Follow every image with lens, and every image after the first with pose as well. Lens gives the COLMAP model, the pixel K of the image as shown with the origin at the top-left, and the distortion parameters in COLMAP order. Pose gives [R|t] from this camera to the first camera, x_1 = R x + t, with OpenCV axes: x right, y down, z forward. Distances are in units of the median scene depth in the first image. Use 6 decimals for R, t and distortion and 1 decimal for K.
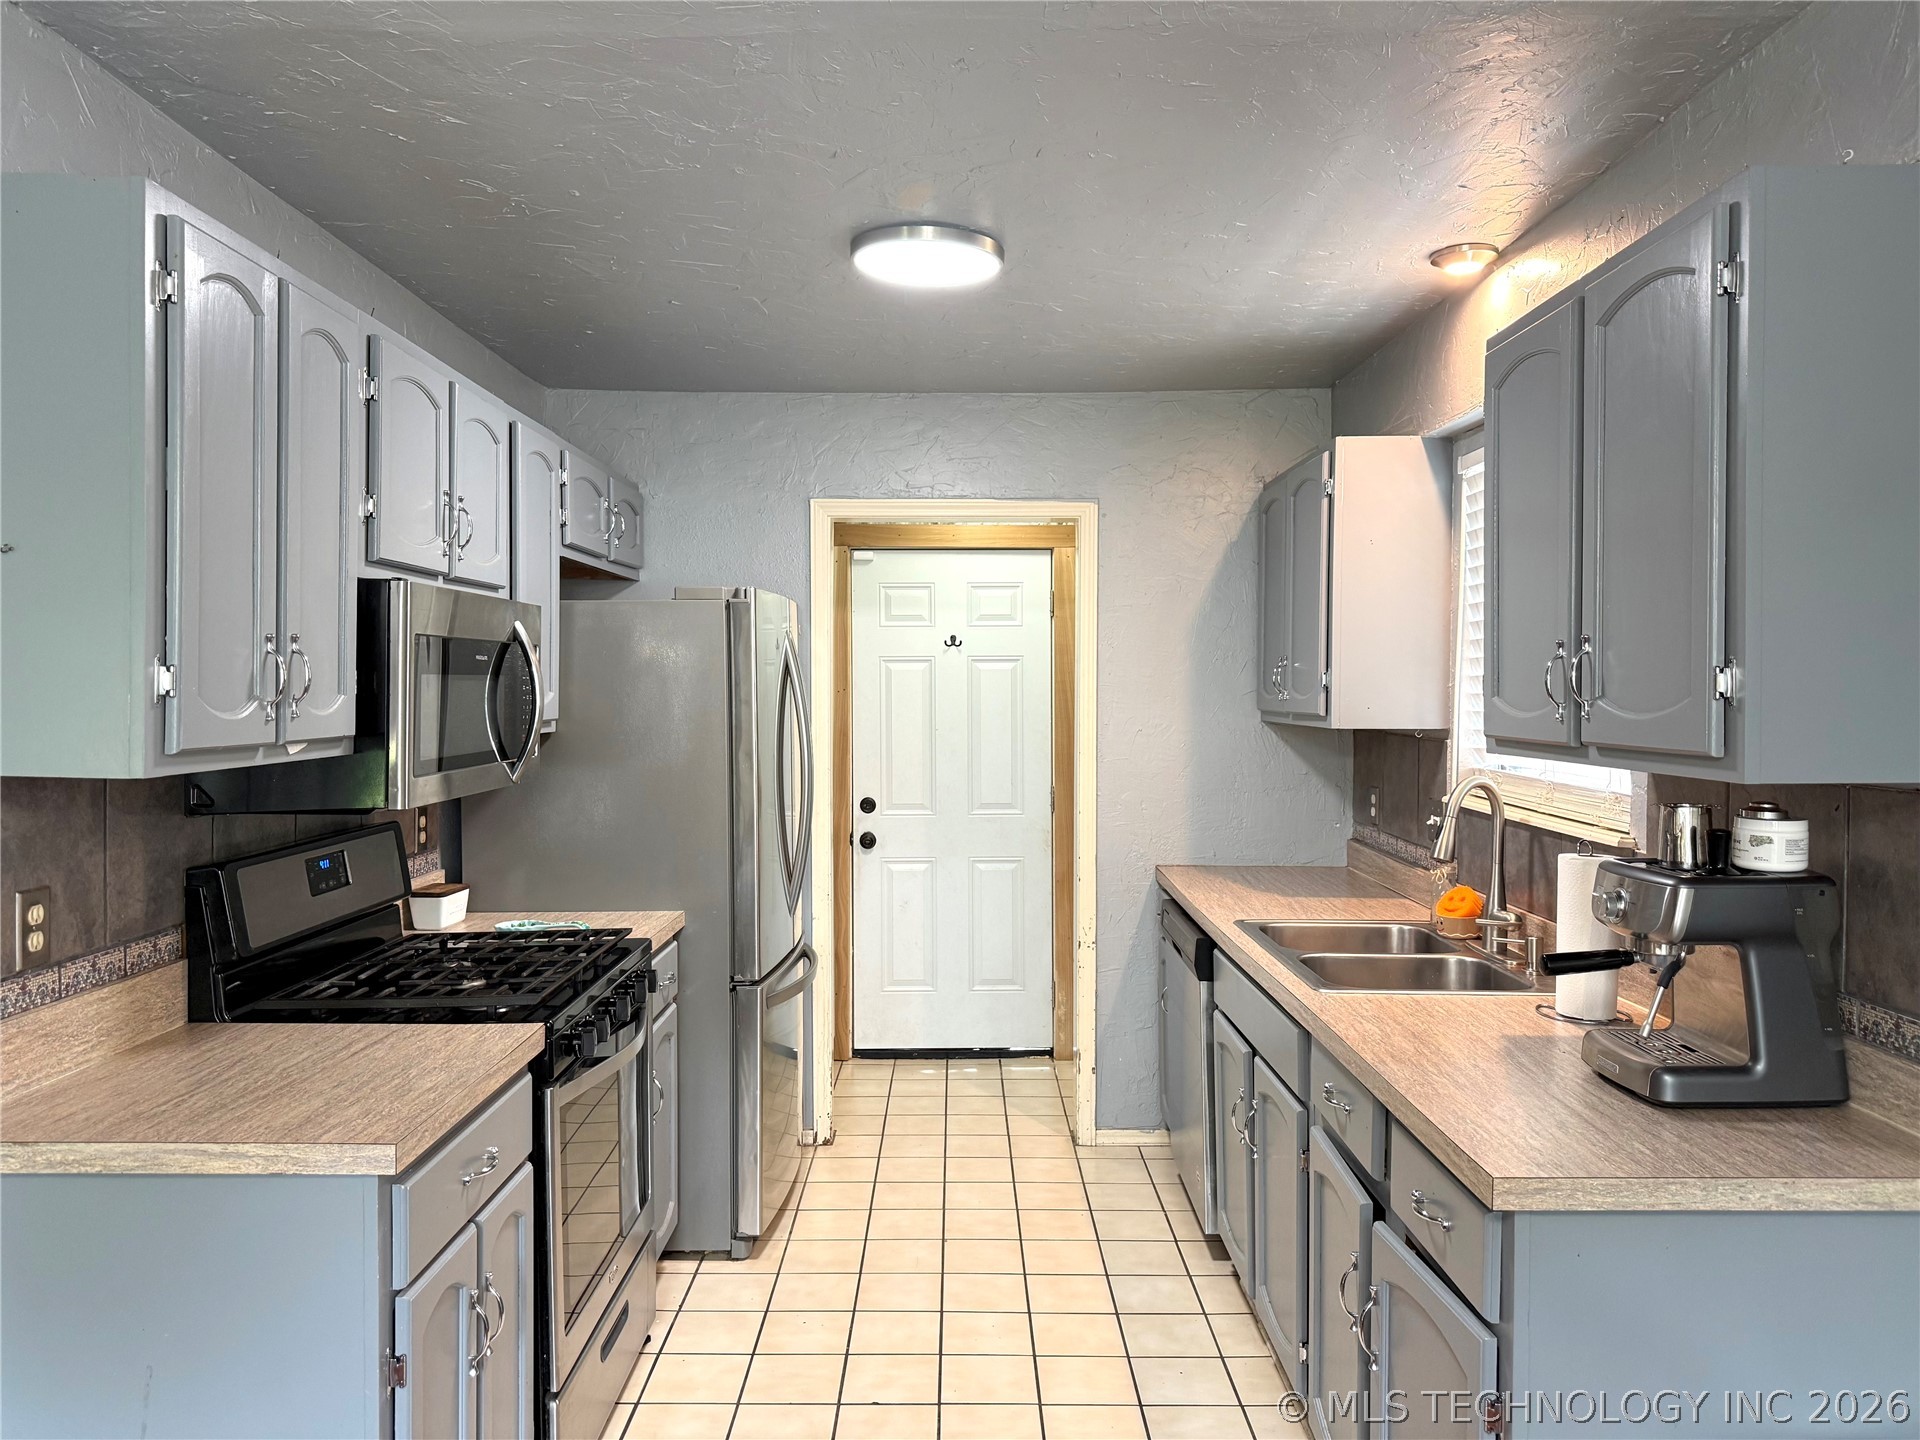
lens RADIAL K [[1343.7, 0, 960.0], [0, 1343.7, 720.0], [0, 0, 1]] dist [0.105223, -0.119014]
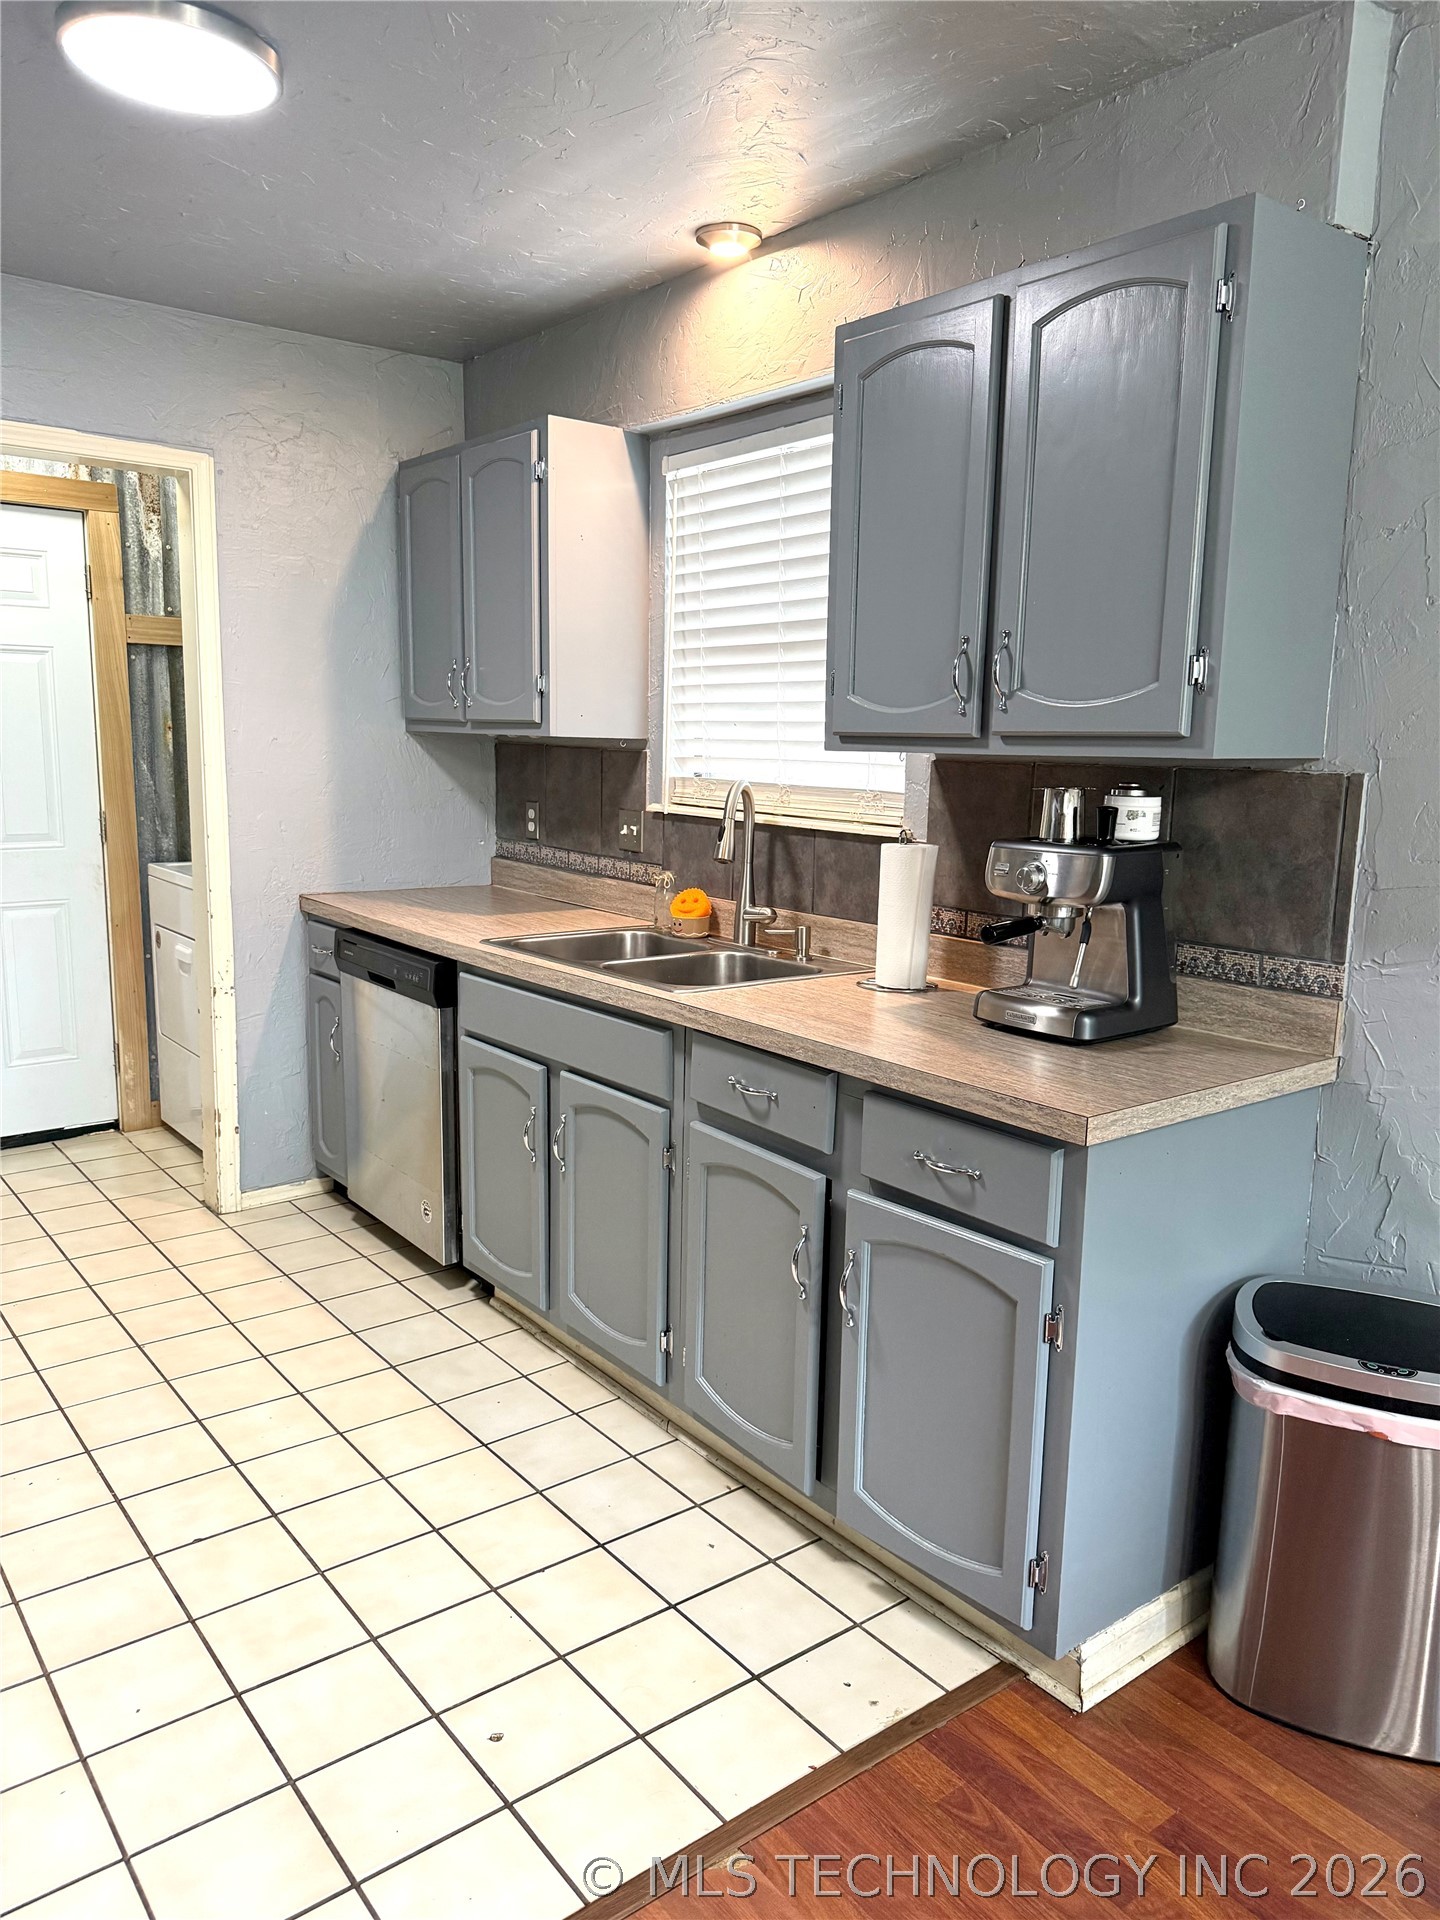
lens RADIAL K [[1346.2, 0, 687.9], [0, 1346.2, 963.7], [0, 0, 1]] dist [0.070929, -0.103147]
pose [[0.784296, -0.082903, 0.614823, -0.264753], [-0.007898, 0.989617, 0.143516, 0.030055], [-0.620337, -0.117415, 0.775497, 0.190417]]
